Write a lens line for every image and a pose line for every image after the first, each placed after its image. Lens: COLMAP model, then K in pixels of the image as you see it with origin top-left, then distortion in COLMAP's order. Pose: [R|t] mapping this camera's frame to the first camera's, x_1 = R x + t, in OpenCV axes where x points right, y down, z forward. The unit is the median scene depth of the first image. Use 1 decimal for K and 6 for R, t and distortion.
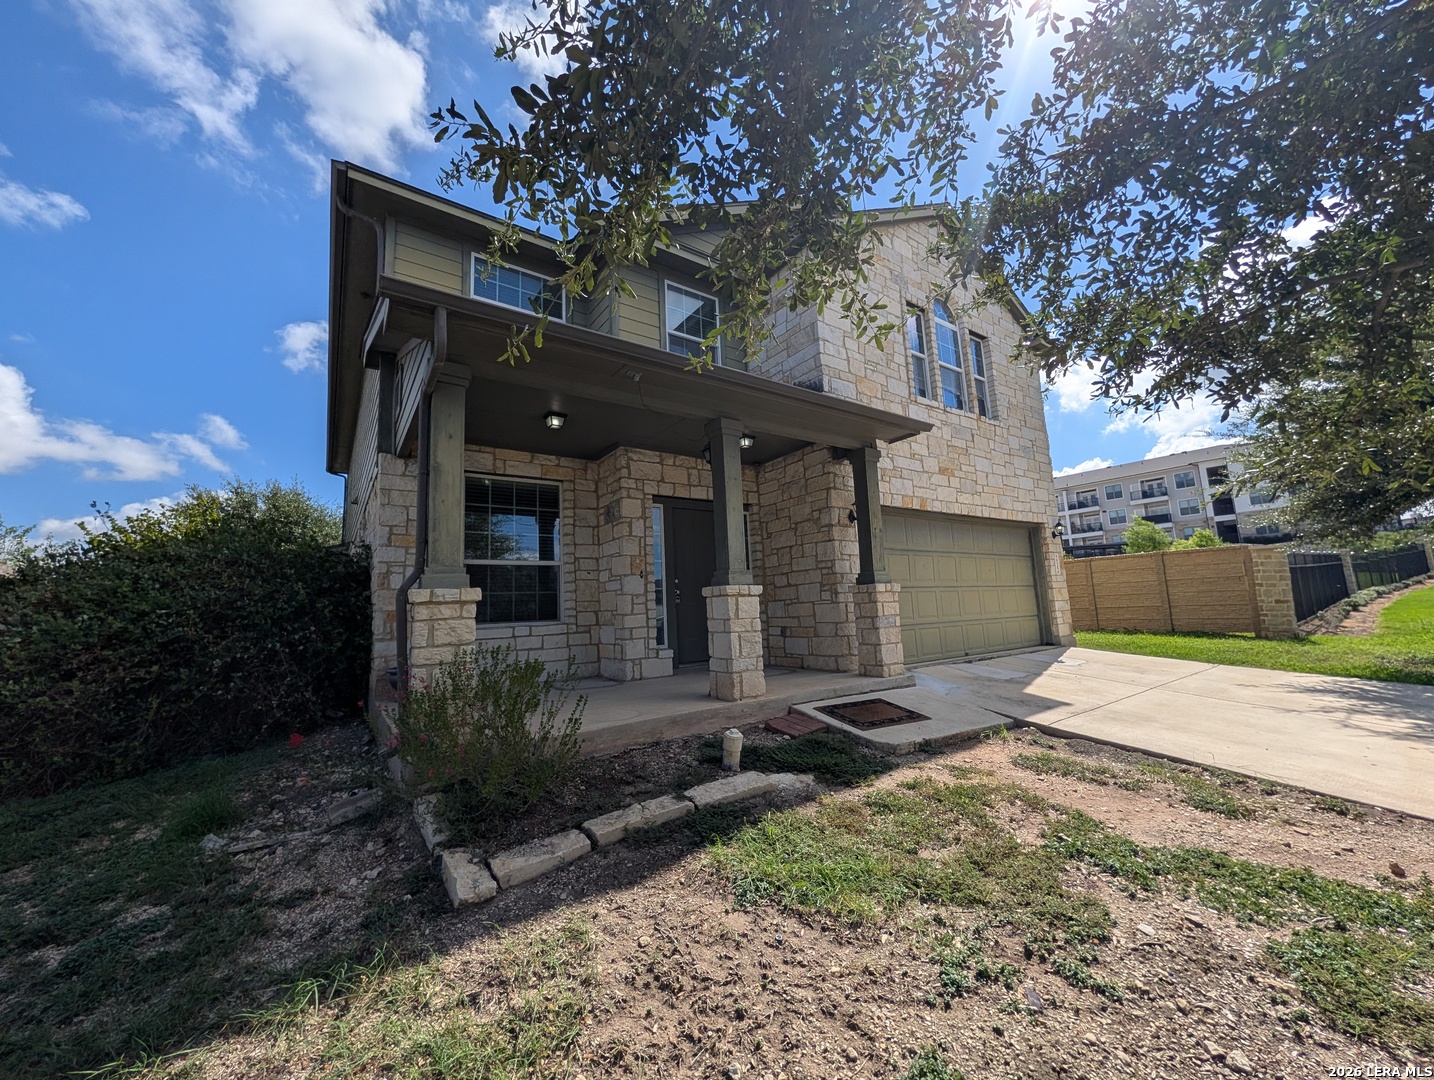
lens RADIAL K [[551.9, 0, 718.0], [0, 551.9, 538.6], [0, 0, 1]] dist [0.000992, 0.000027]
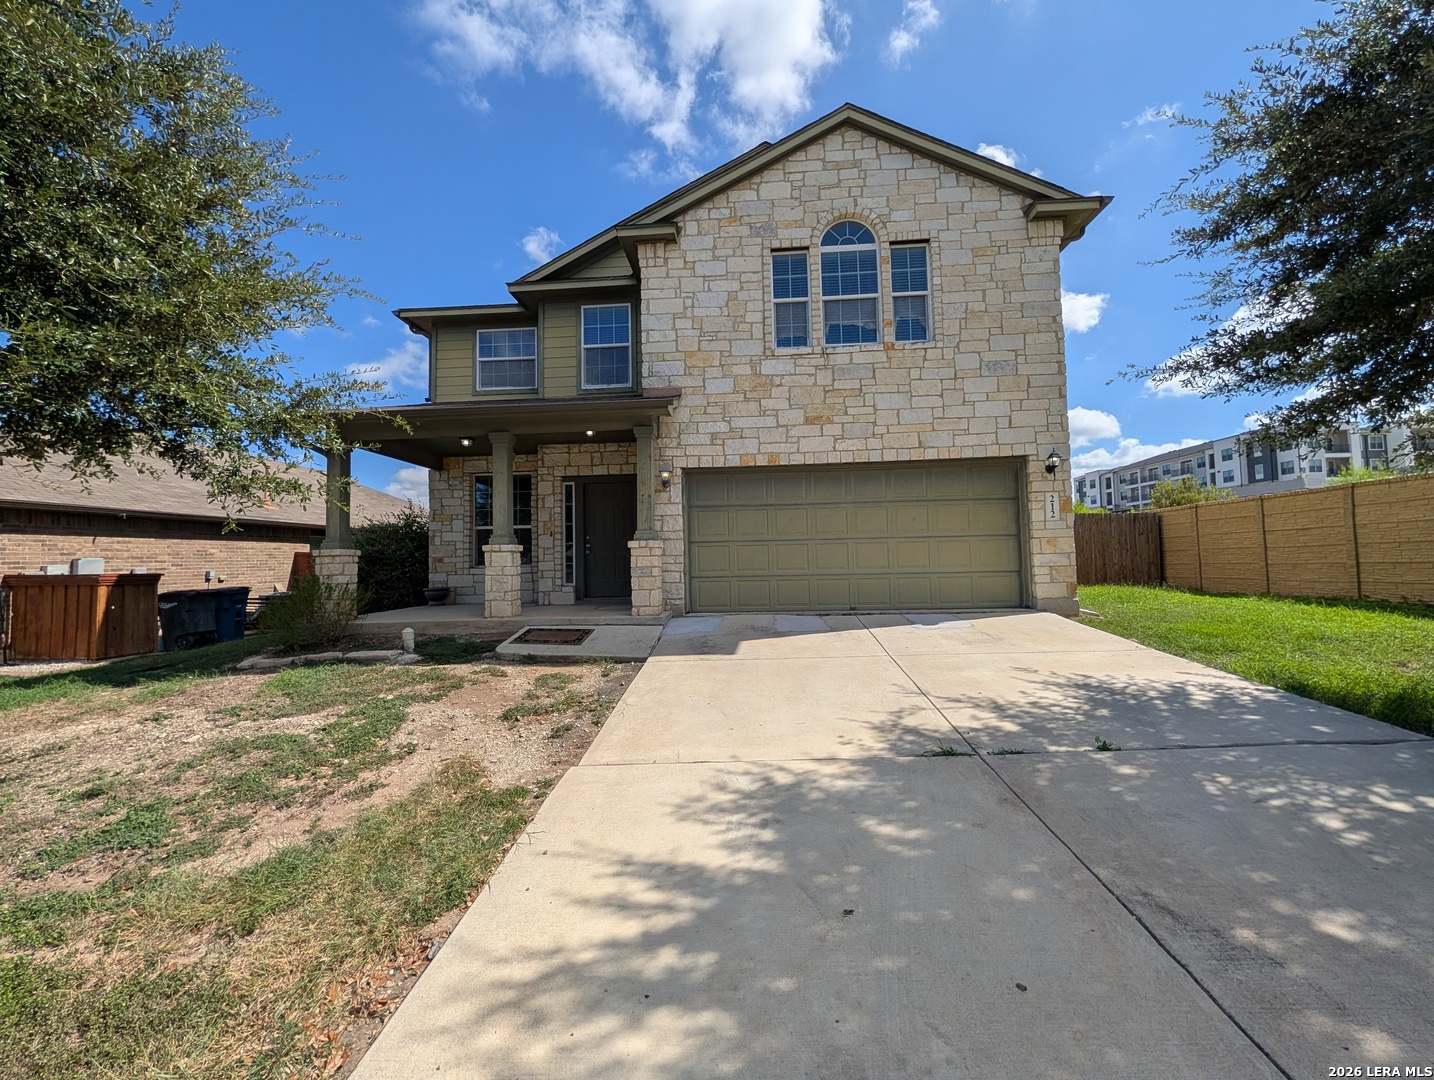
lens RADIAL K [[551.9, 0, 717.2], [0, 551.9, 537.4], [0, 0, 1]] dist [0.000992, 0.000027]
pose [[0.775958, -0.006038, -0.630756, 0.910193], [0.073007, 0.994094, 0.080297, -0.008309], [0.626545, -0.108357, 0.771816, 0.130360]]
